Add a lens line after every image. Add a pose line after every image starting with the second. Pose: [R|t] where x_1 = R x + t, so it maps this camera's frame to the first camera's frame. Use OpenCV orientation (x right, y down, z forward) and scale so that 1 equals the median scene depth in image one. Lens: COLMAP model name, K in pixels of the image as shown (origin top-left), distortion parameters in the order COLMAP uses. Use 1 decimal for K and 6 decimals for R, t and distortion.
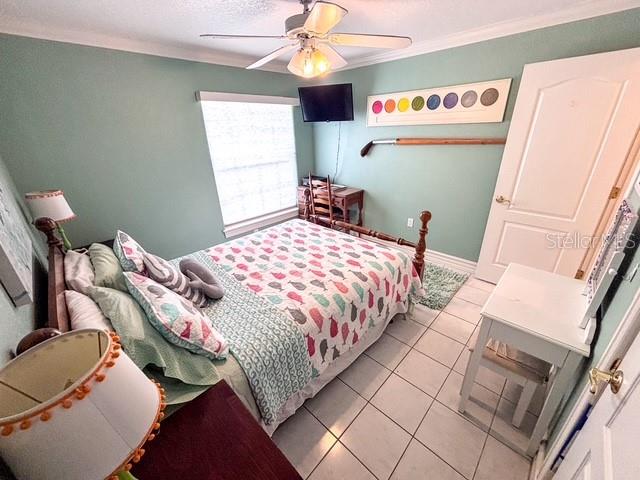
lens RADIAL K [[260.0, 0, 320.4], [0, 260.0, 242.2], [0, 0, 1]] dist [-0.007843, 0.002111]
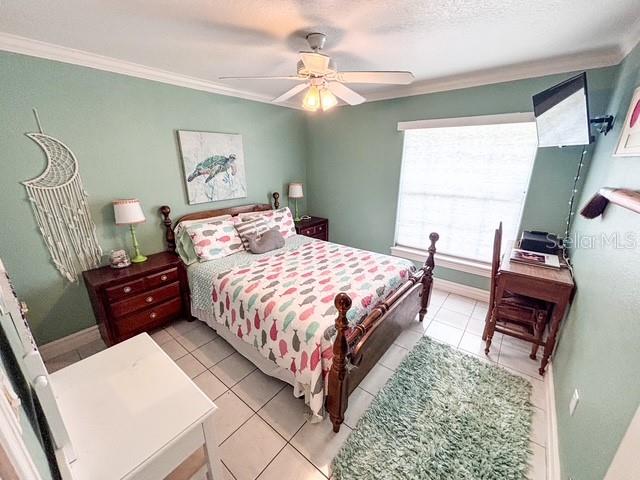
lens RADIAL K [[260.0, 0, 319.8], [0, 260.0, 239.5], [0, 0, 1]] dist [-0.007843, 0.002111]
pose [[0.087773, 0.326588, -0.941083, 0.874535], [-0.398207, 0.877465, 0.267370, -0.349033], [0.913086, 0.351278, 0.207067, 0.735408]]
